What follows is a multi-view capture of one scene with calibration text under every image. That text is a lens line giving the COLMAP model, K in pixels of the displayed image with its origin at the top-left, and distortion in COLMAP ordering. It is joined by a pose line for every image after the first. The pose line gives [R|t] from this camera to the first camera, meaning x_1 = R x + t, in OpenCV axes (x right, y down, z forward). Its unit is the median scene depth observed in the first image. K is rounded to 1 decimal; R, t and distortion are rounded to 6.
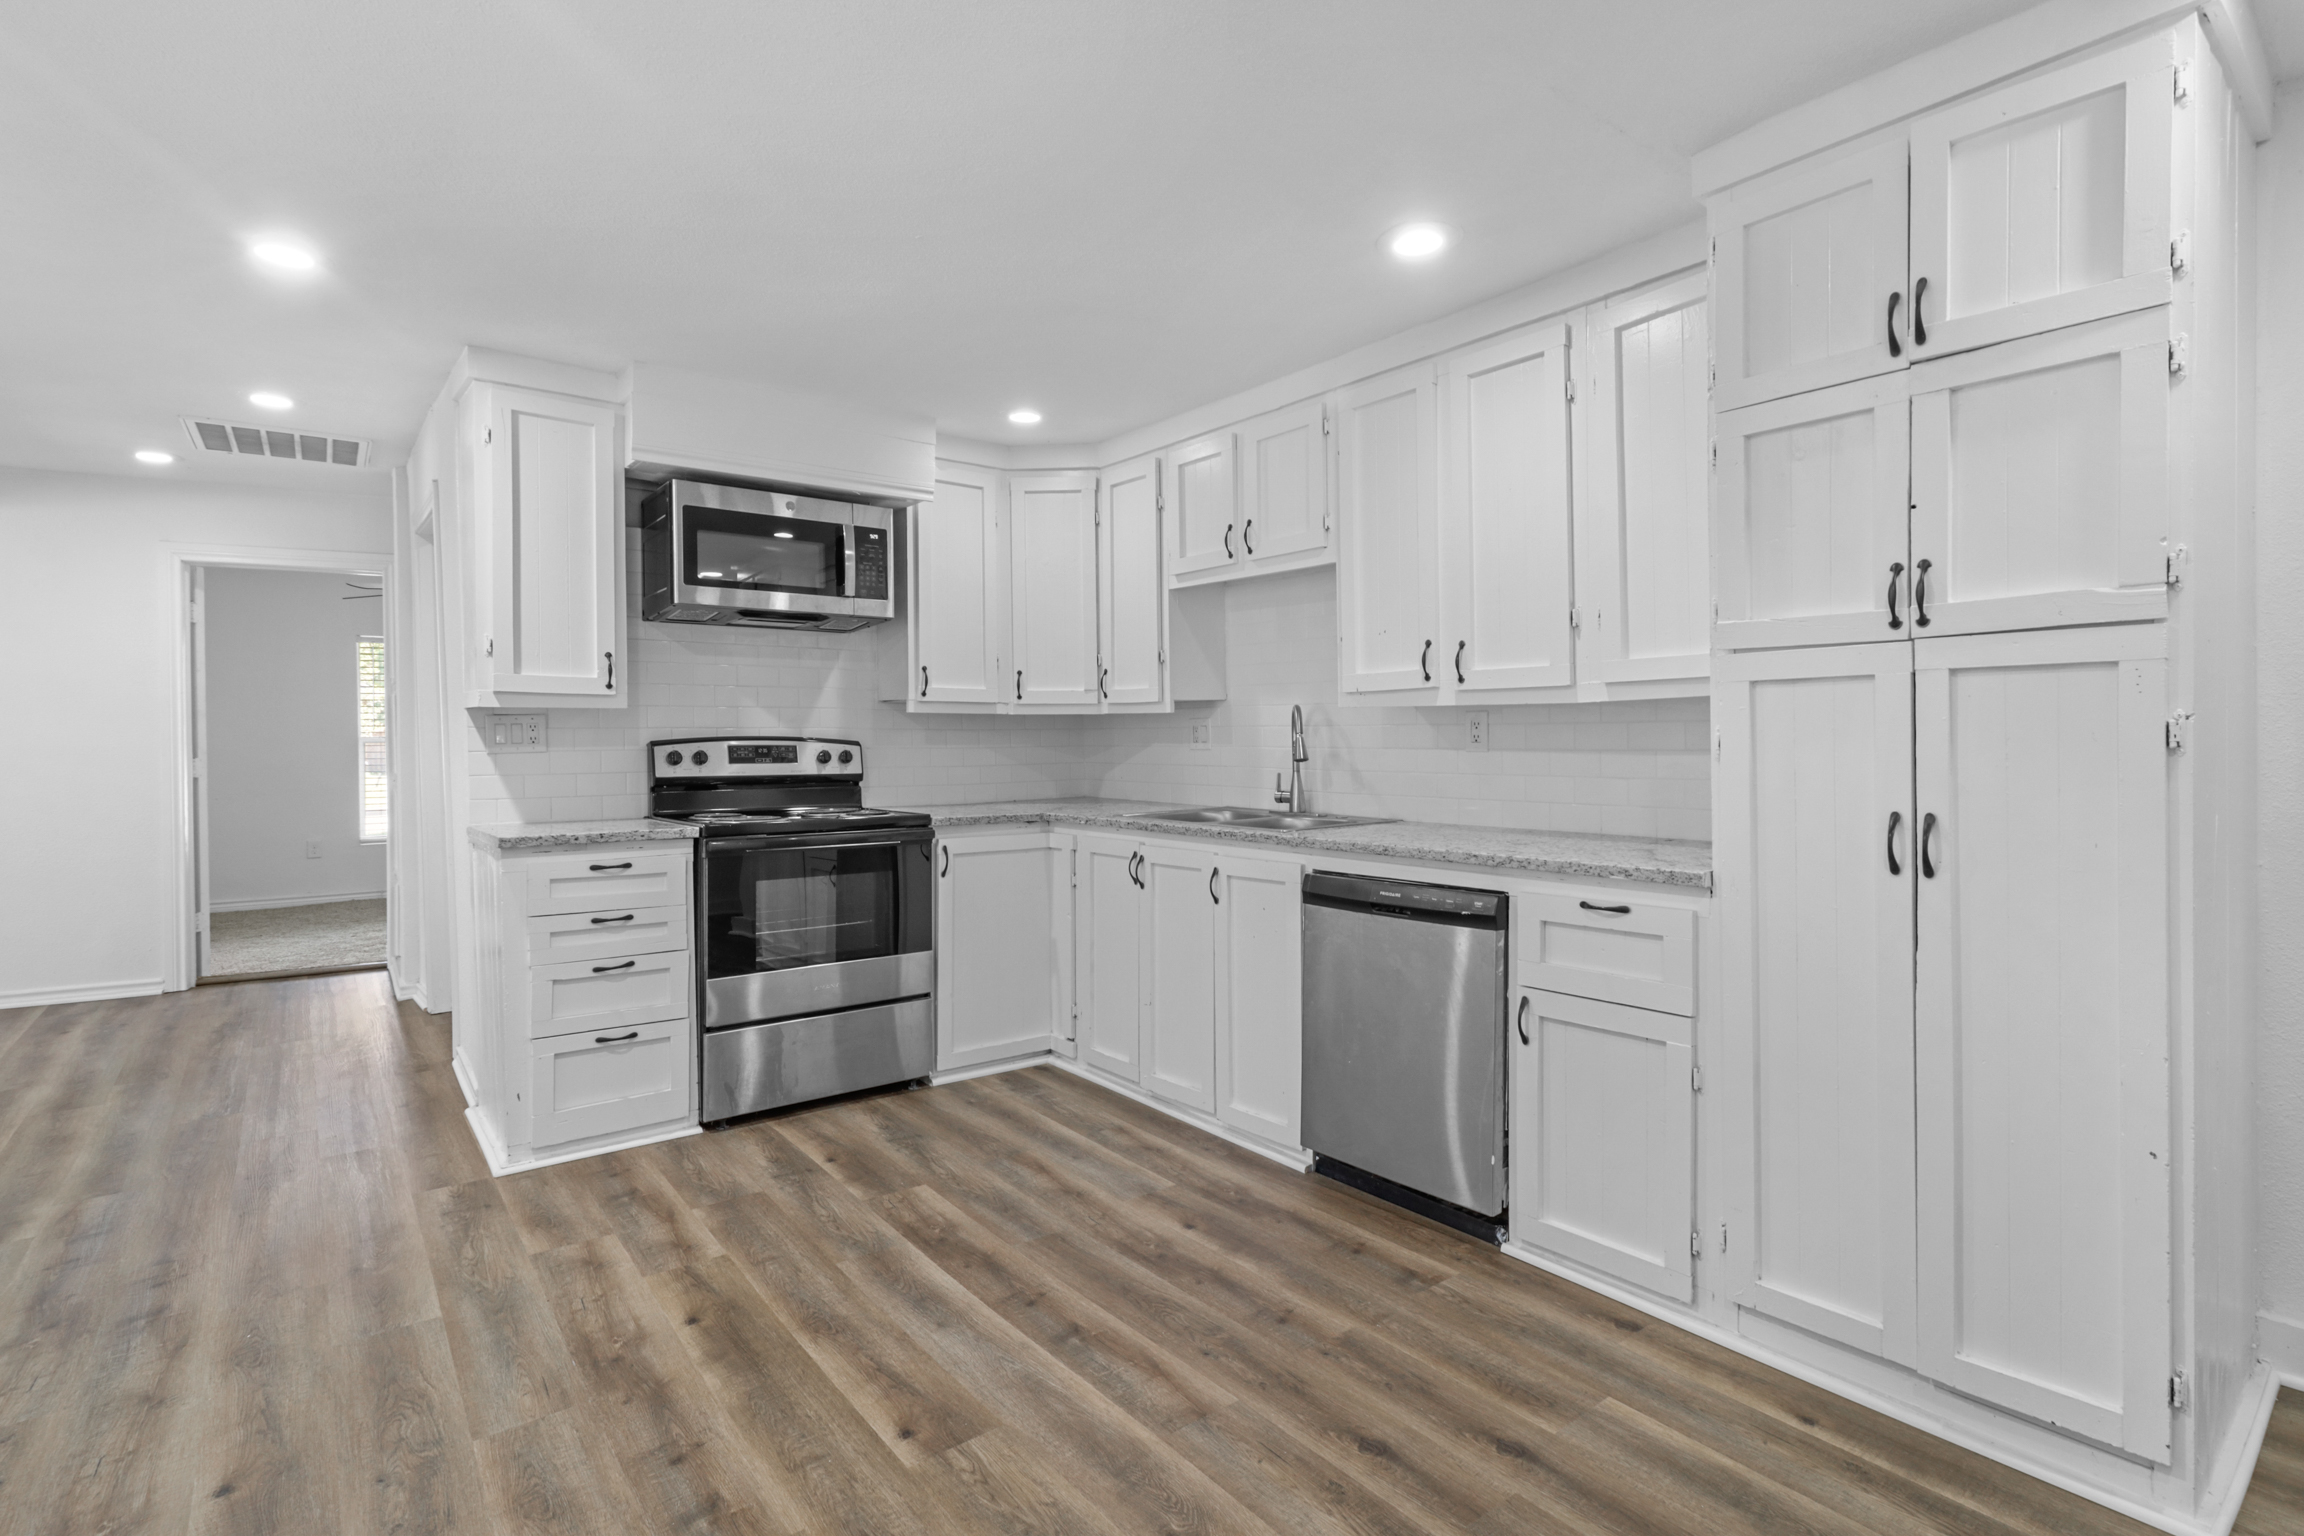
lens RADIAL K [[1066.4, 0, 1140.4], [0, 1066.4, 727.2], [0, 0, 1]] dist [0.001336, -0.000131]
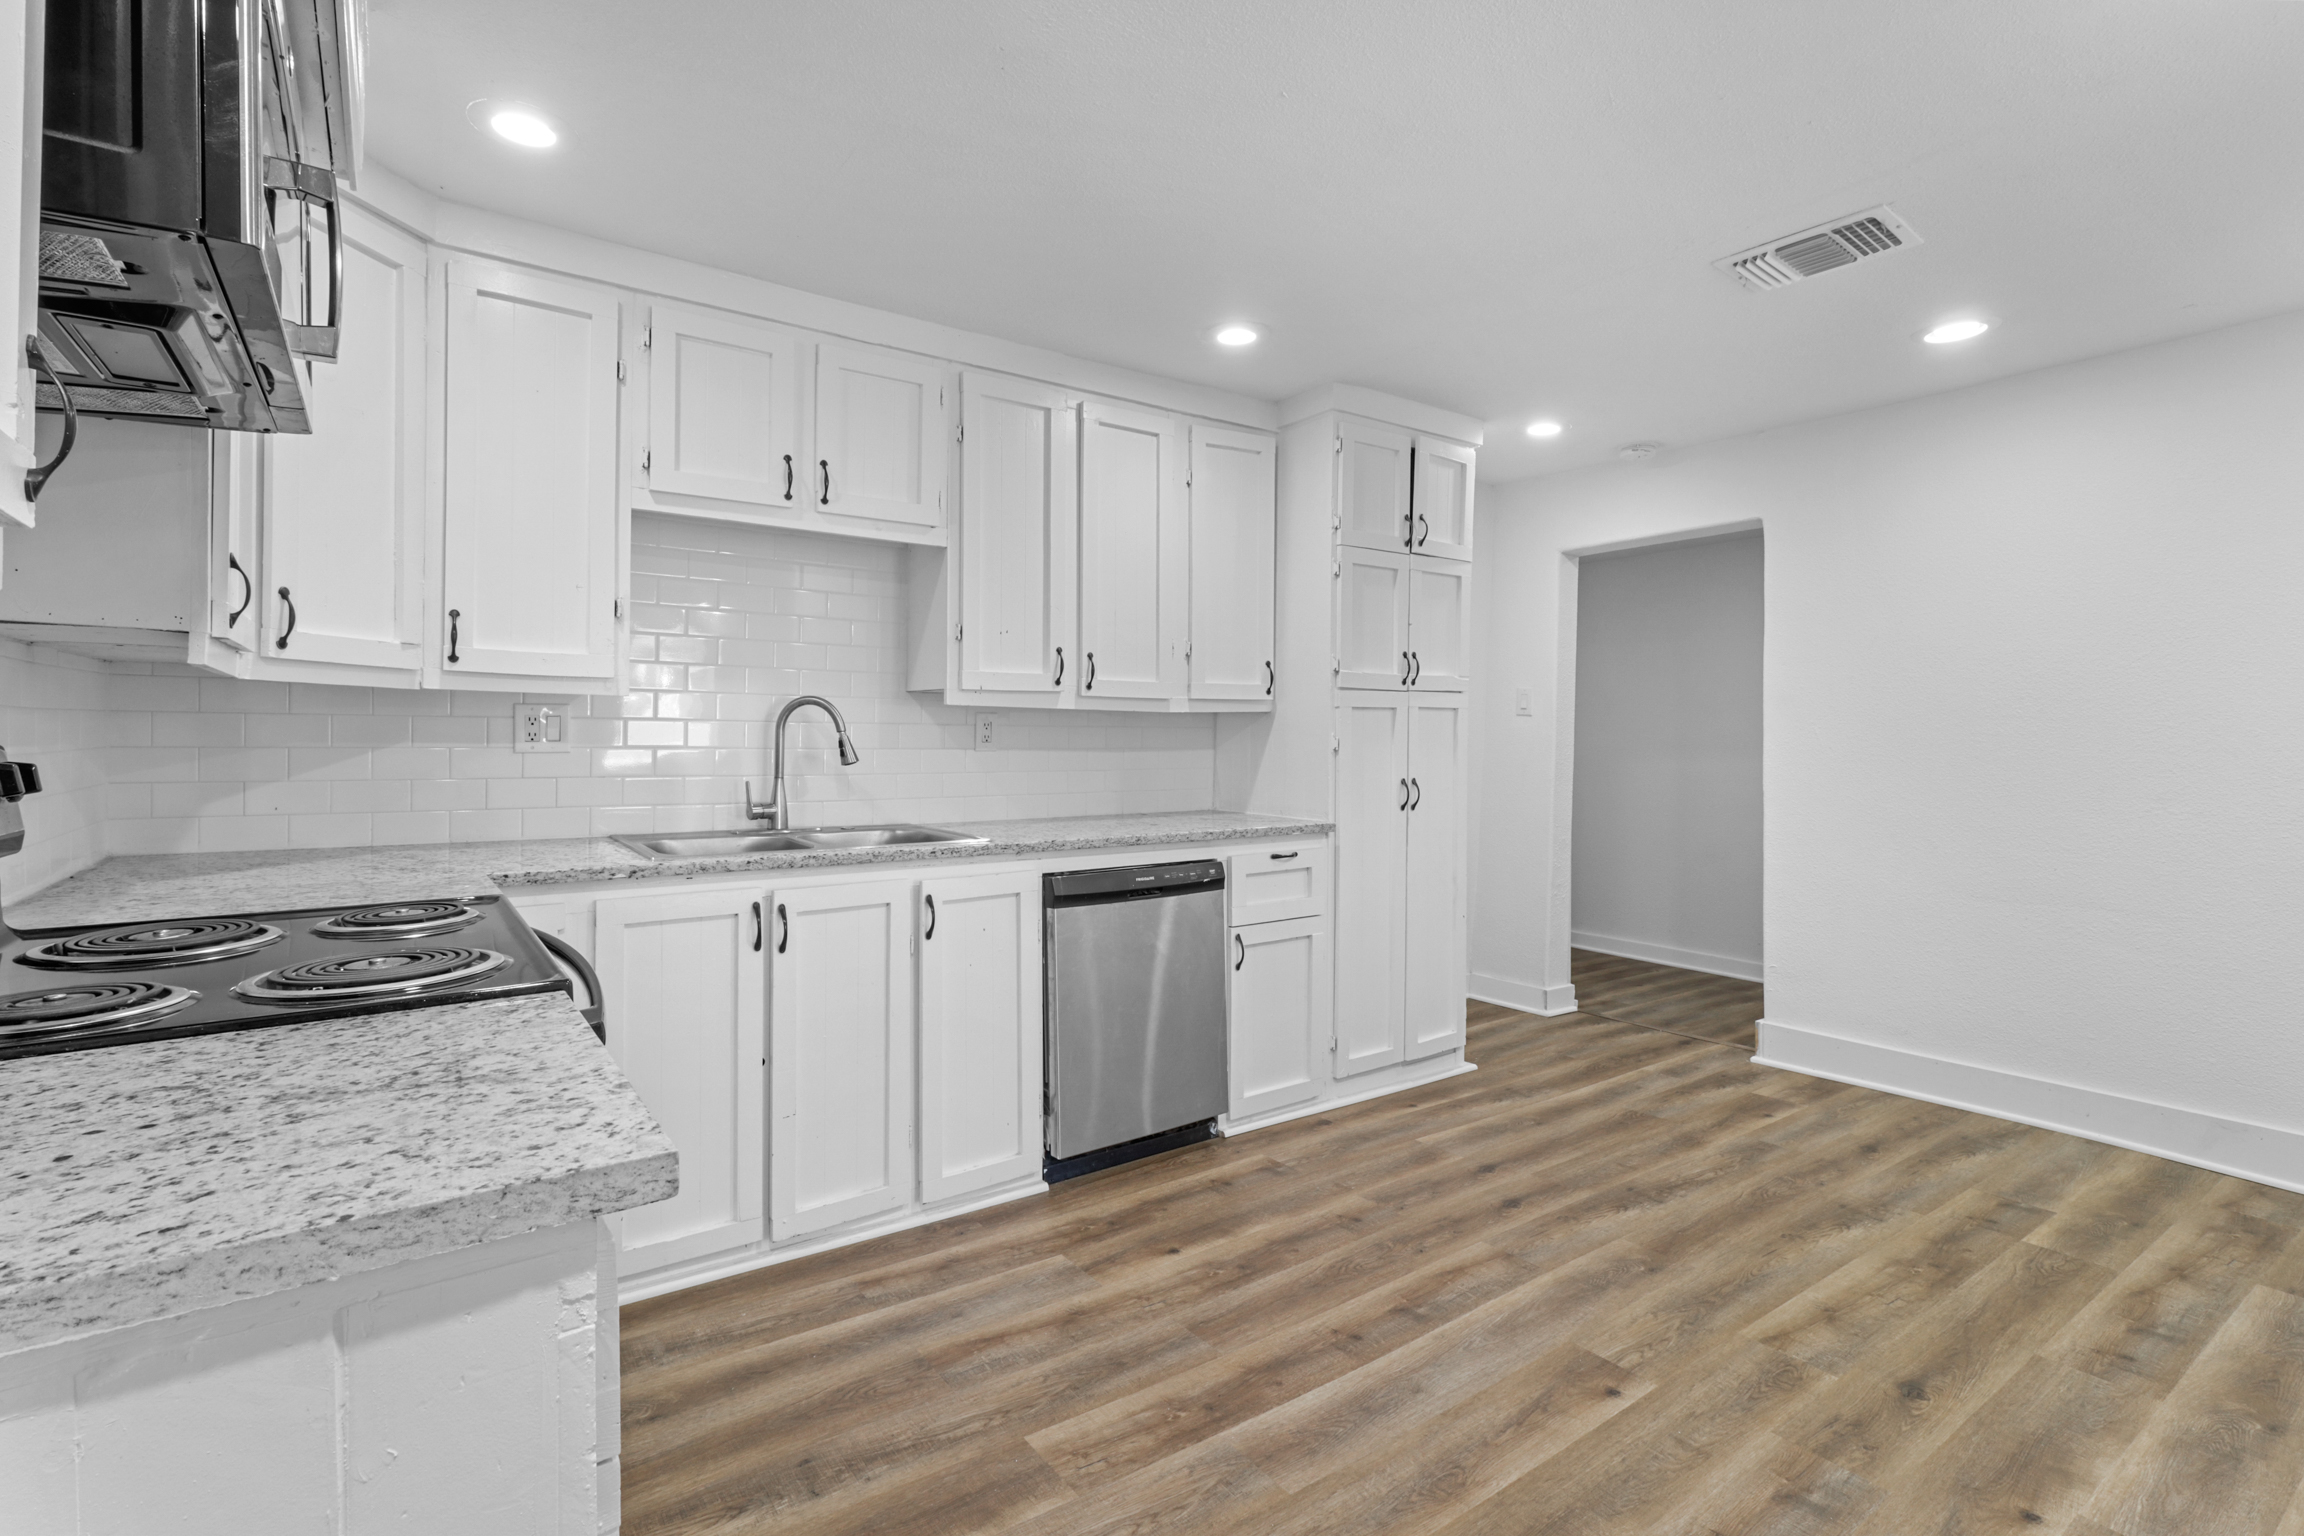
lens RADIAL K [[1066.4, 0, 1140.4], [0, 1066.4, 727.2], [0, 0, 1]] dist [0.001336, -0.000131]
pose [[0.062181, 0.013223, 0.997977, -0.946796], [-0.016897, 0.999783, -0.012194, 0.012528], [-0.997922, -0.016104, 0.062391, 1.012814]]
